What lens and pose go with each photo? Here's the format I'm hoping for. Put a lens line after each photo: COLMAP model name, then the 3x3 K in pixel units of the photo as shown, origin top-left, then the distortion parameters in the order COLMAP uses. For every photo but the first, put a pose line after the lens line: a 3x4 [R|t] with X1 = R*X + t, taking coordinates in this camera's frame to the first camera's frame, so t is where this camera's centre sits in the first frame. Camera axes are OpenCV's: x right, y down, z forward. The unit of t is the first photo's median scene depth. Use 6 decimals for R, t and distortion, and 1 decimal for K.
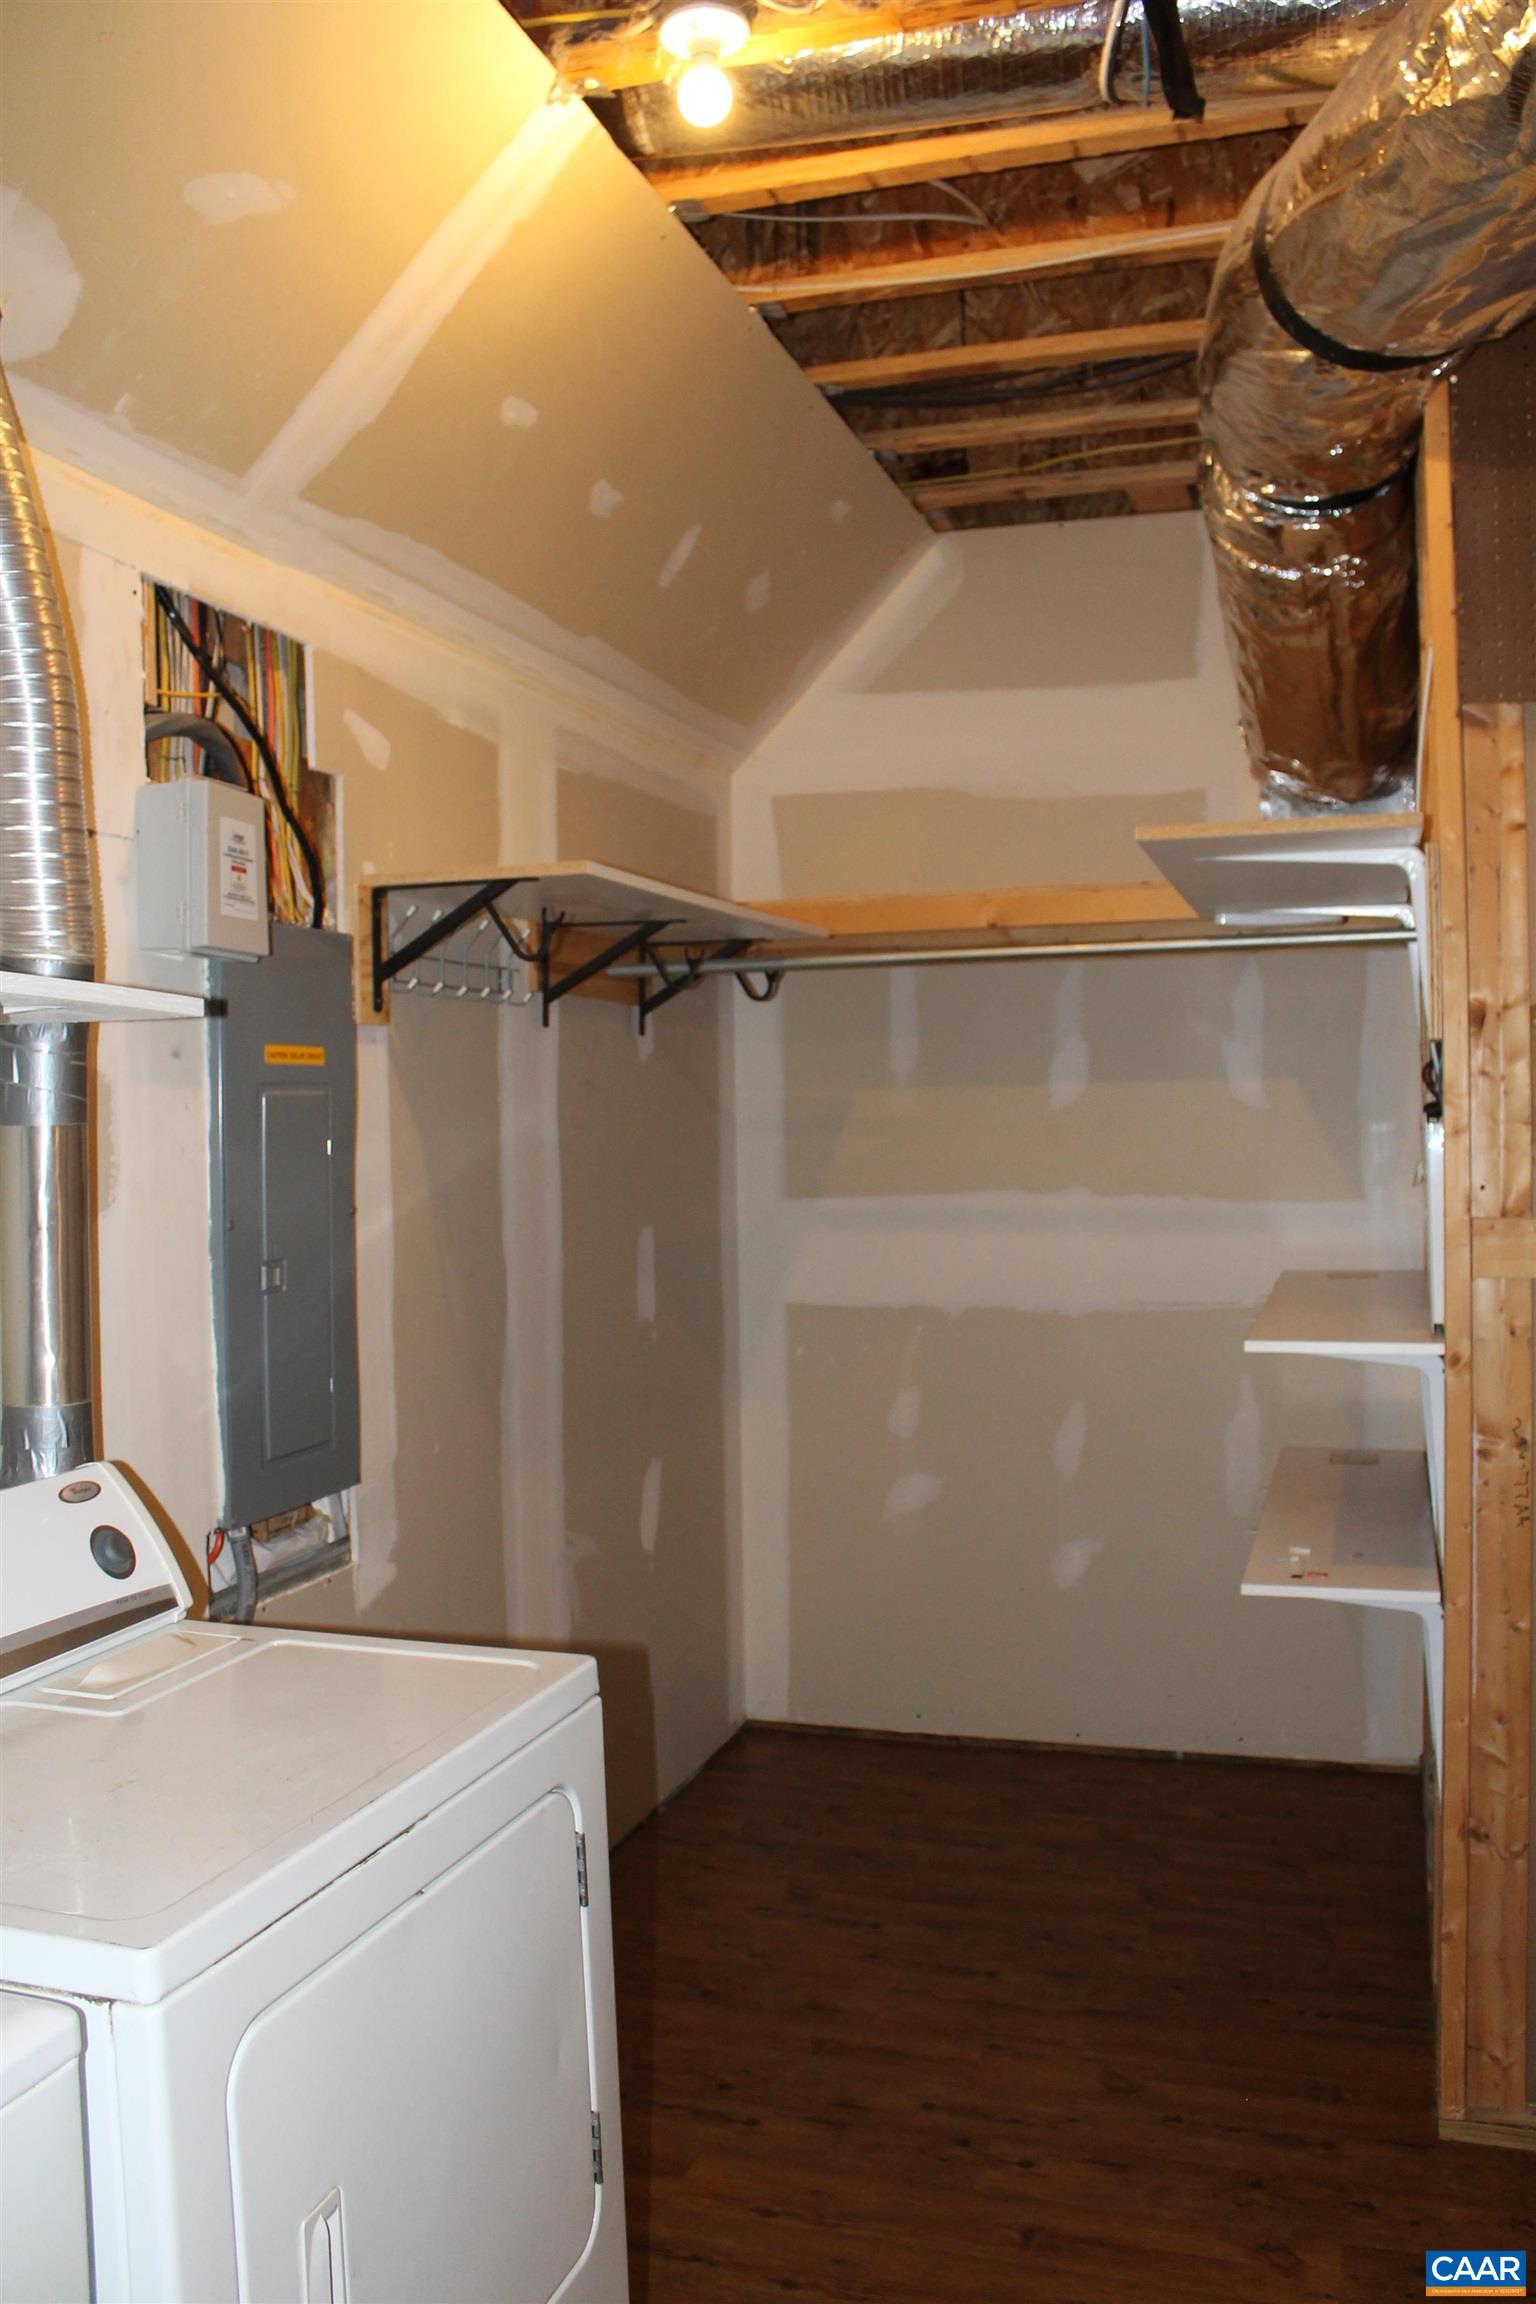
lens RADIAL K [[1960.4, 0, 768.0], [0, 1960.4, 1152.0], [0, 0, 1]] dist [-0.152545, 0.114227]
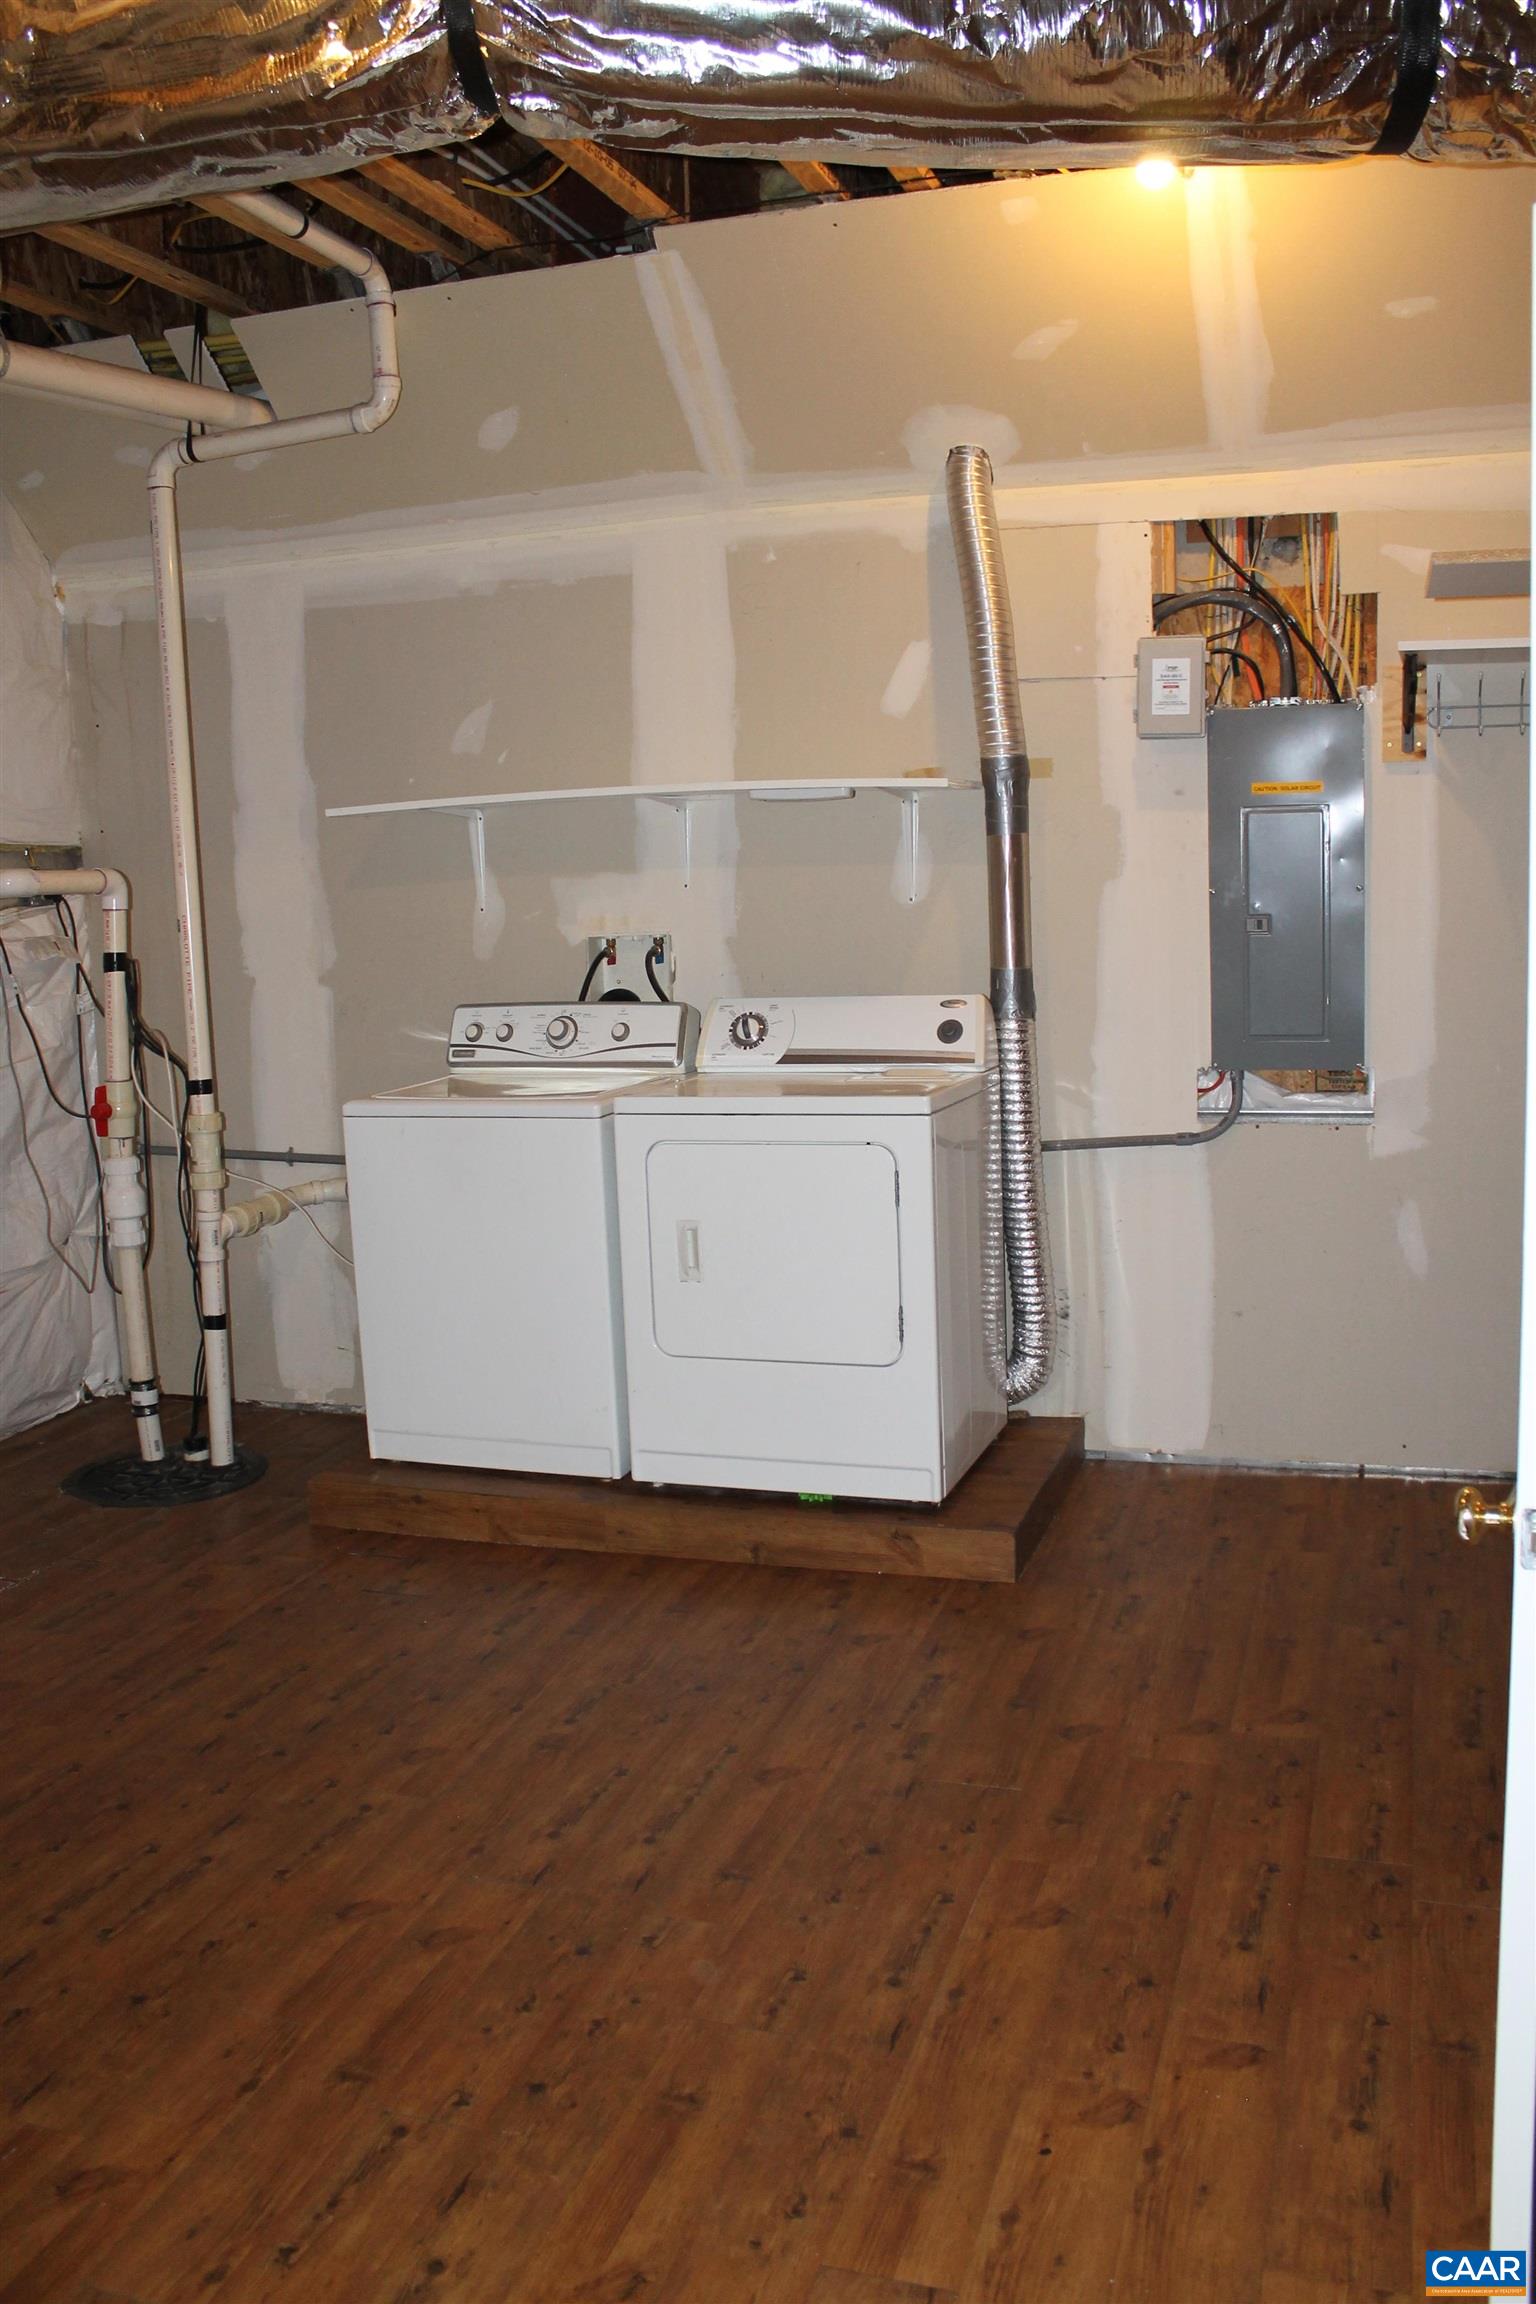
lens RADIAL K [[1960.4, 0, 768.0], [0, 1960.4, 1152.0], [0, 0, 1]] dist [-0.152545, 0.114227]
pose [[-0.011633, 0.165769, -0.986096, 1.442603], [0.010431, 0.986129, 0.165651, -0.023003], [0.999878, -0.008359, -0.013201, 0.619159]]
